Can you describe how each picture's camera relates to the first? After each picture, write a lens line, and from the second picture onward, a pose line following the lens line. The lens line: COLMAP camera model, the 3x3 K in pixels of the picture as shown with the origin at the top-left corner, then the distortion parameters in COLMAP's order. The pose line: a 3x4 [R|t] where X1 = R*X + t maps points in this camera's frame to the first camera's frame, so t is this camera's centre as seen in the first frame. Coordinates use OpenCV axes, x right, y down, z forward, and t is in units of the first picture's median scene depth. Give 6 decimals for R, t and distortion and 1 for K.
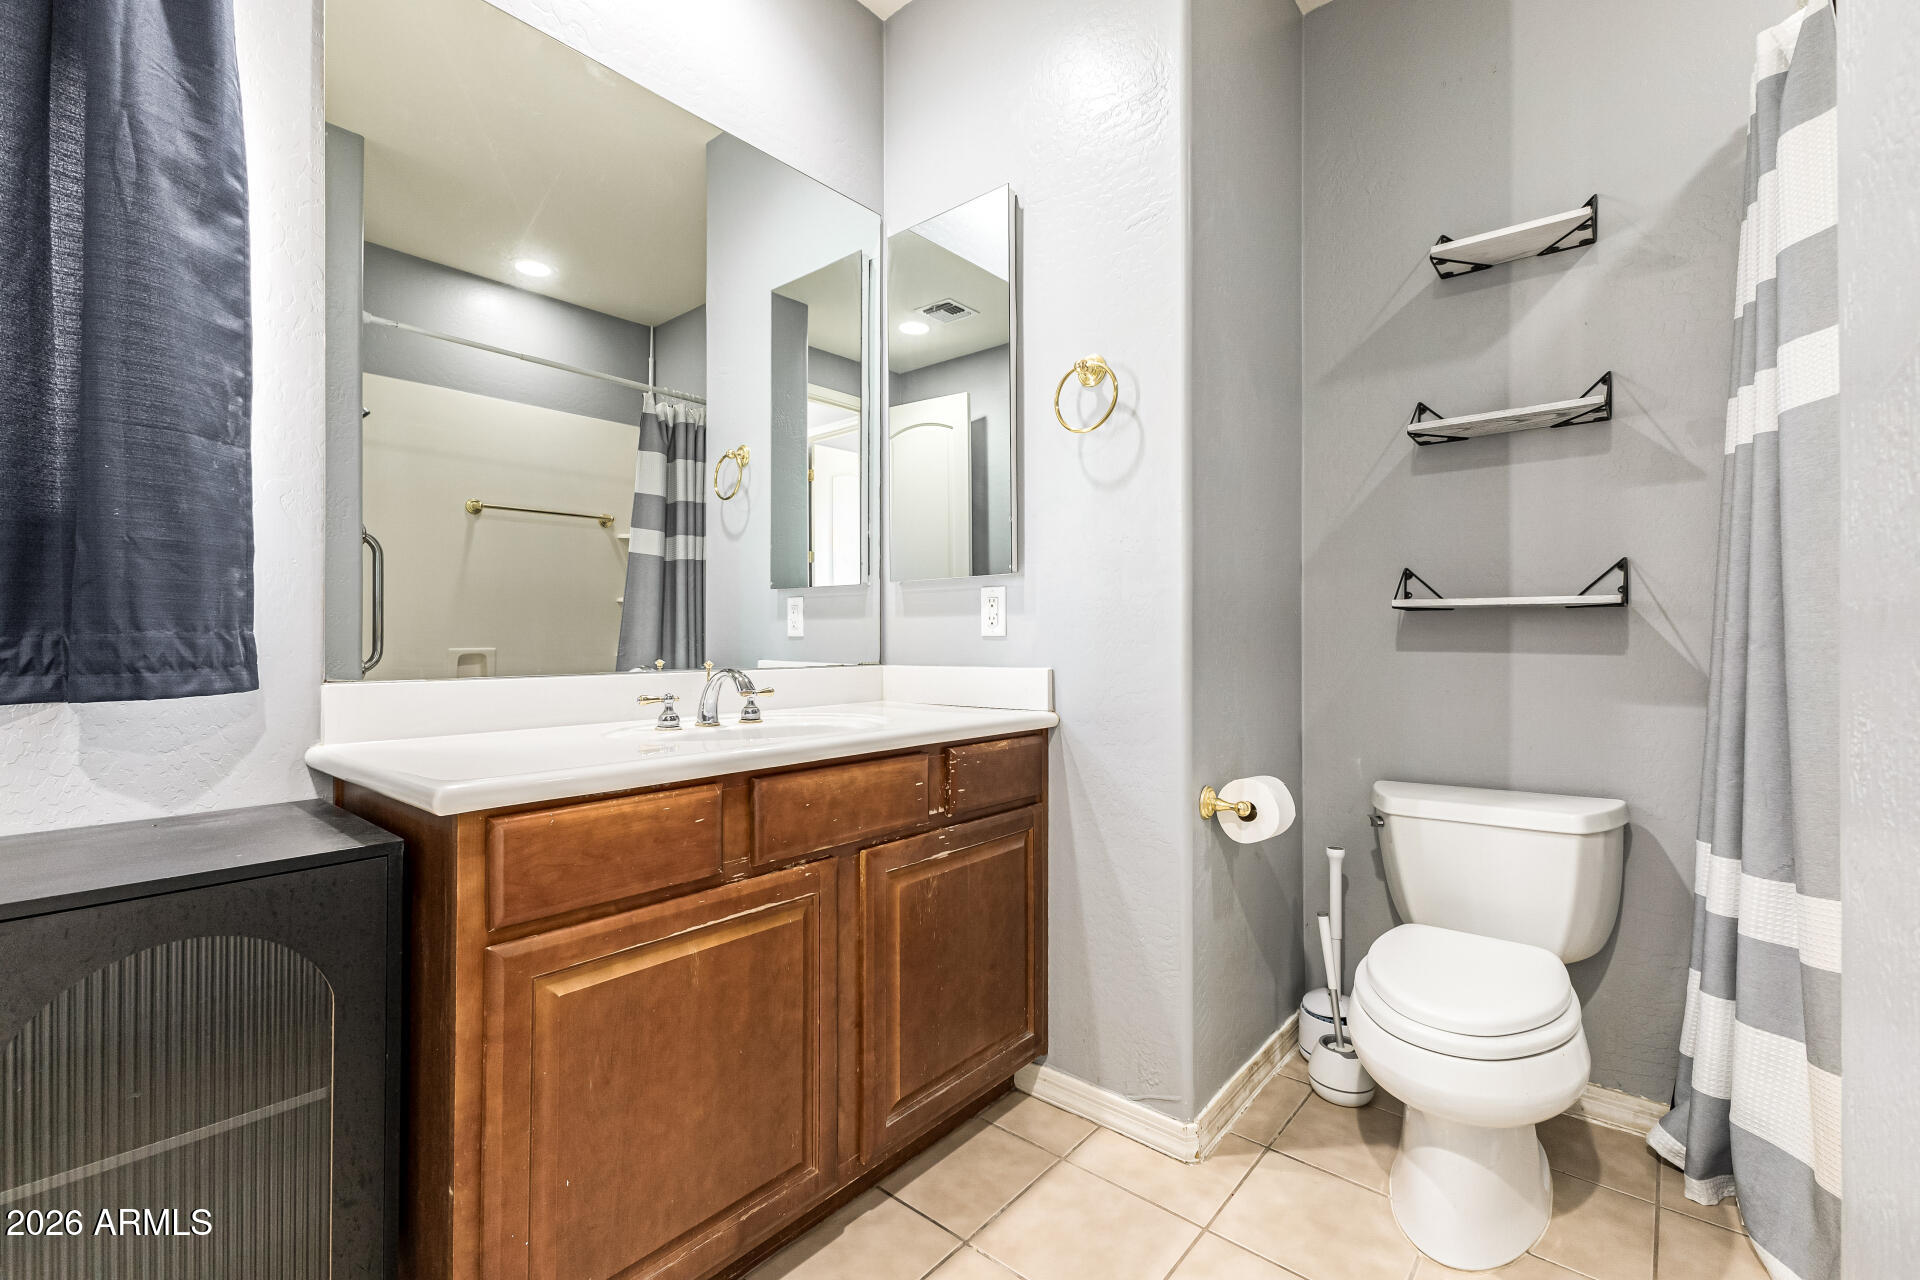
lens RADIAL K [[835.4, 0, 978.3], [0, 835.4, 641.3], [0, 0, 1]] dist [0.016198, -0.005229]
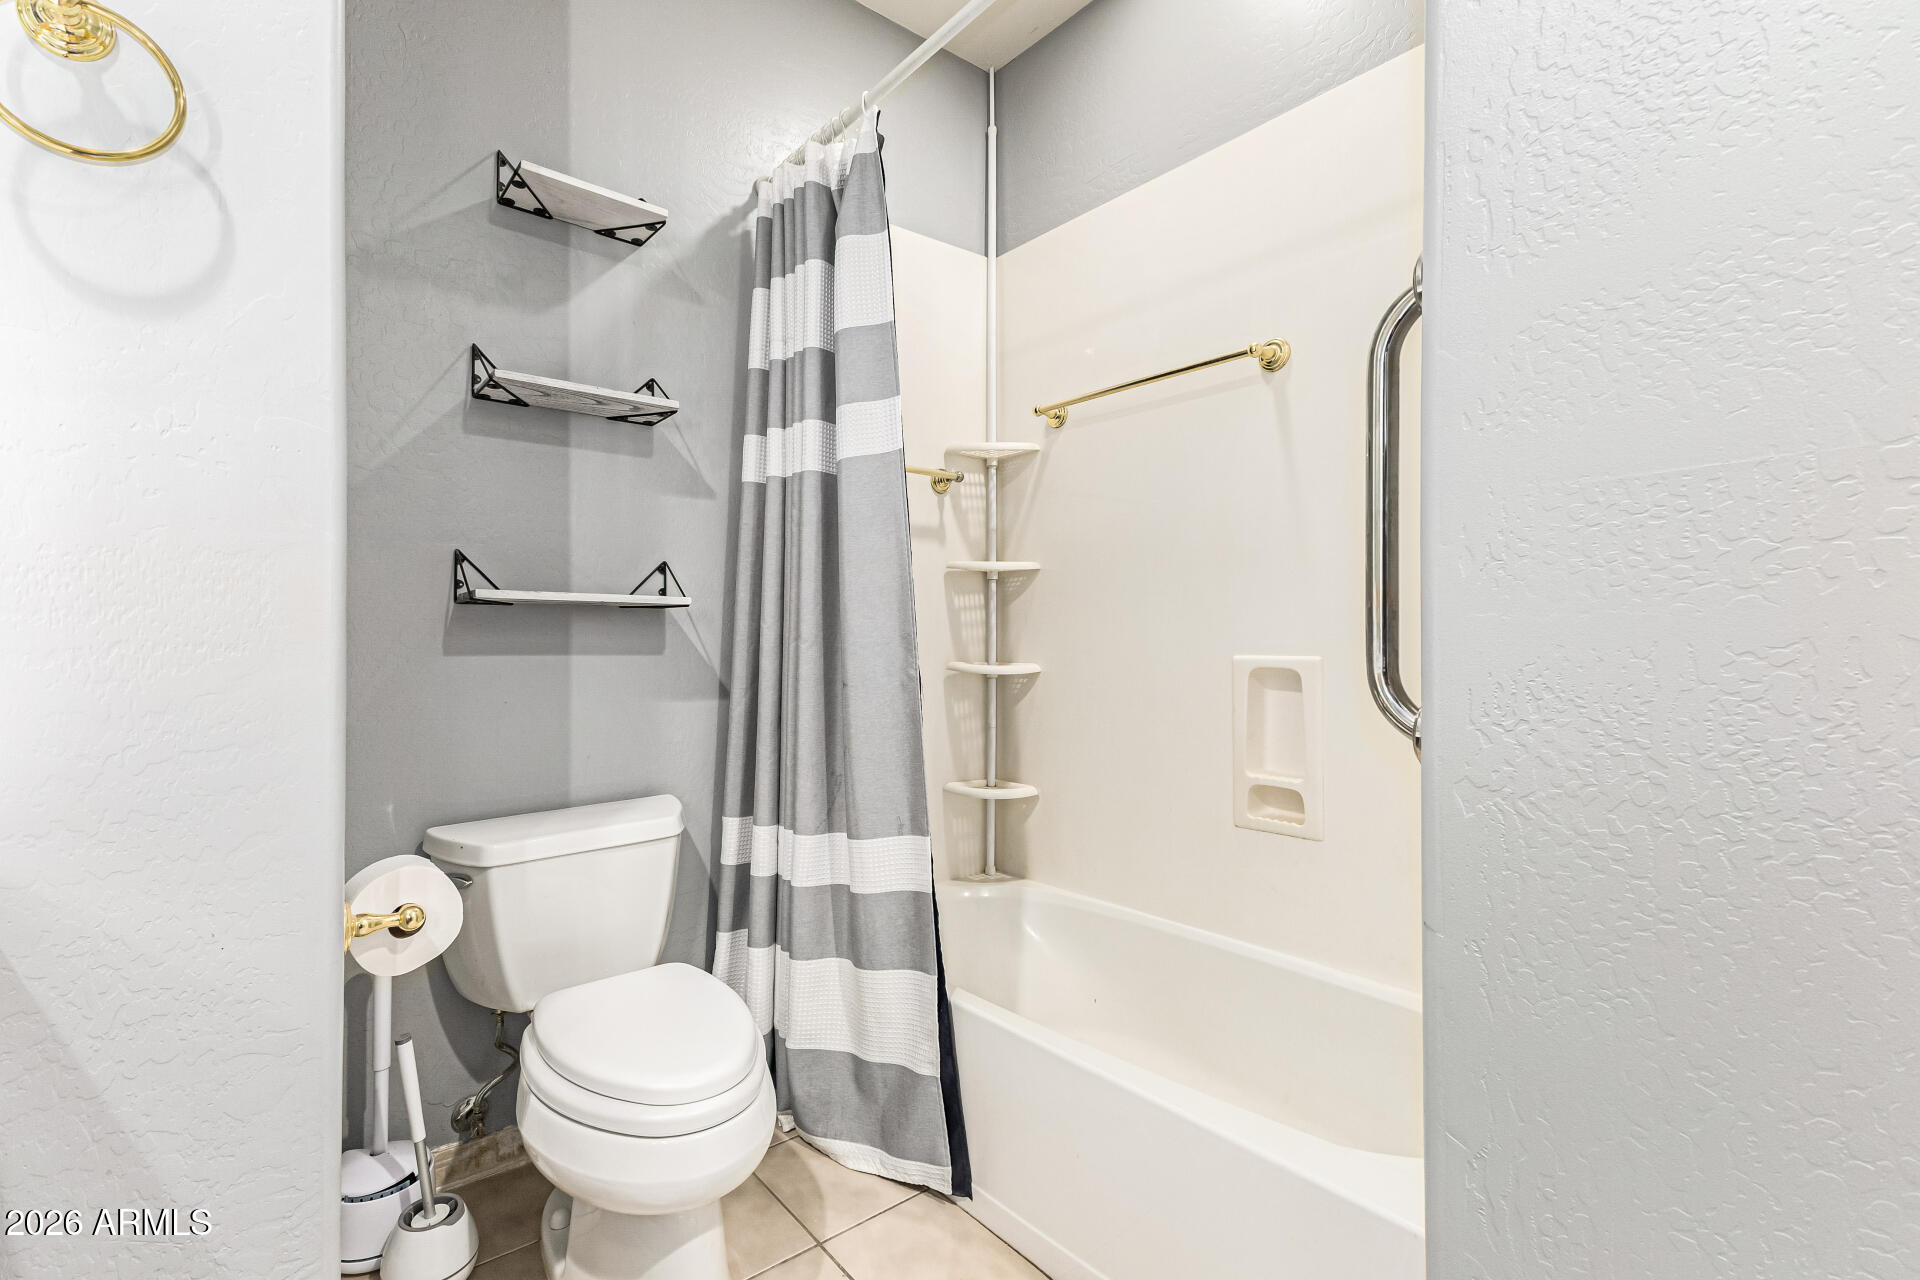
lens RADIAL K [[835.4, 0, 967.9], [0, 835.4, 638.1], [0, 0, 1]] dist [0.016198, -0.005229]
pose [[0.234206, 0.000330, 0.972187, -0.149647], [0.003659, 0.999993, -0.001221, -0.001771], [-0.972180, 0.003843, 0.234203, 0.377197]]
